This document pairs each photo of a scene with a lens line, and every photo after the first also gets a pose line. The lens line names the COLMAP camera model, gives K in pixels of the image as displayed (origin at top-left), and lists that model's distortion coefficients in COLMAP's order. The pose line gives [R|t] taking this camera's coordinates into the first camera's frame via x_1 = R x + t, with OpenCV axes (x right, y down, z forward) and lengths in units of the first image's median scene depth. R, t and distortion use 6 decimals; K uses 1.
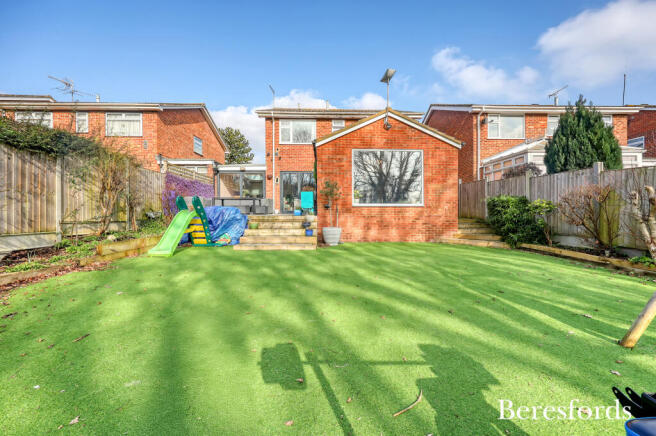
lens RADIAL K [[260.1, 0, 329.2], [0, 260.1, 214.0], [0, 0, 1]] dist [-0.000922, -0.000151]
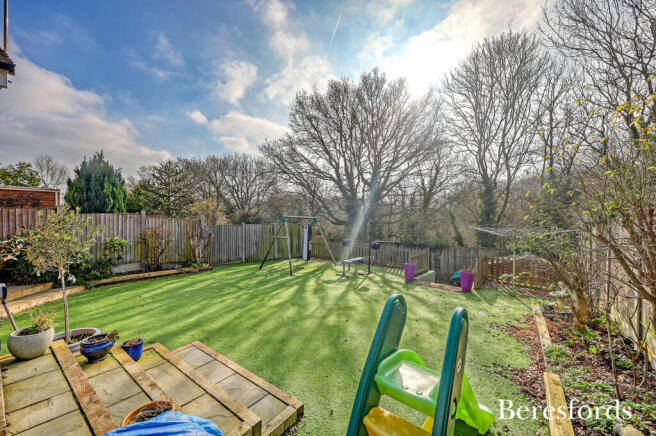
lens RADIAL K [[261.0, 0, 326.4], [0, 261.0, 217.3], [0, 0, 1]] dist [-0.001334, -0.000337]
pose [[-0.783769, -0.008640, 0.620993, -0.474033], [-0.004770, 0.999957, 0.007893, -0.116957], [-0.621034, 0.003224, -0.783777, 0.979686]]
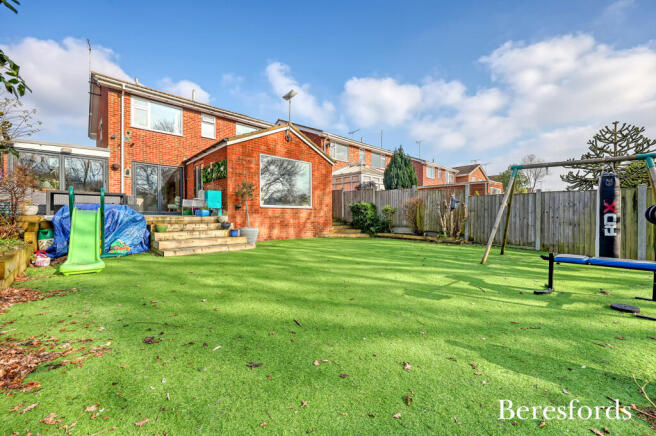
lens RADIAL K [[261.0, 0, 326.4], [0, 261.0, 217.3], [0, 0, 1]] dist [-0.001334, -0.000337]
pose [[0.746936, -0.005282, 0.664875, -0.412475], [0.005768, 0.999982, 0.001464, 0.010711], [-0.664871, 0.002741, 0.746953, 0.027523]]
